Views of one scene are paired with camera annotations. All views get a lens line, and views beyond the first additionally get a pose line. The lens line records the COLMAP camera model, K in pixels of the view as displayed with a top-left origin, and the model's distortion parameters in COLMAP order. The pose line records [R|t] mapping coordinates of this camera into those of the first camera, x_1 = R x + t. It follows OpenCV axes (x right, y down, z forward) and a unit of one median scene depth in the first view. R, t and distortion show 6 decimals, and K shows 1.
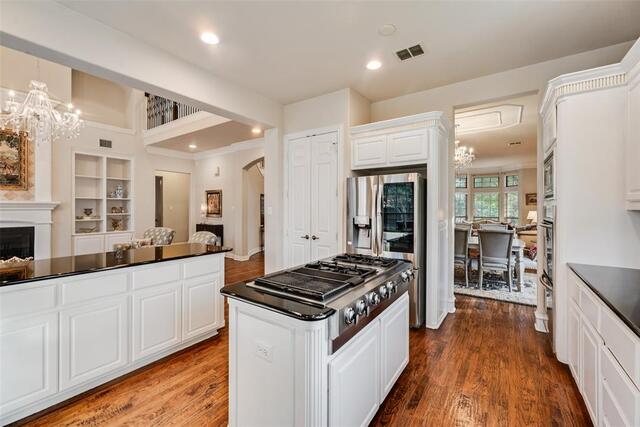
lens RADIAL K [[268.4, 0, 319.9], [0, 268.4, 208.8], [0, 0, 1]] dist [0.000413, -0.000006]
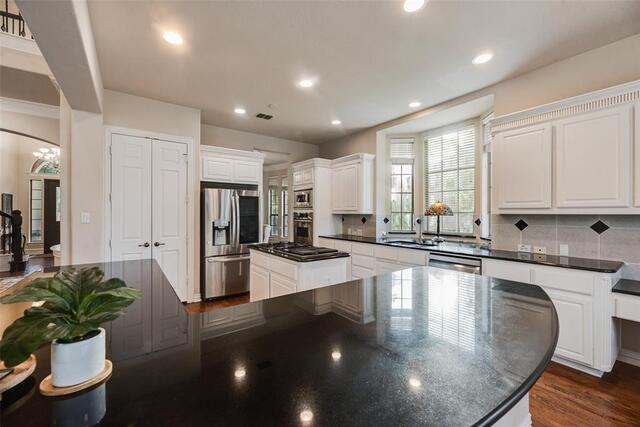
lens RADIAL K [[261.7, 0, 321.2], [0, 261.7, 215.6], [0, 0, 1]] dist [0.000490, 0.000119]
pose [[0.319471, -0.012971, 0.947507, -0.829230], [0.007025, 0.999911, 0.011319, -0.004027], [-0.947570, 0.003041, 0.319533, 0.142462]]
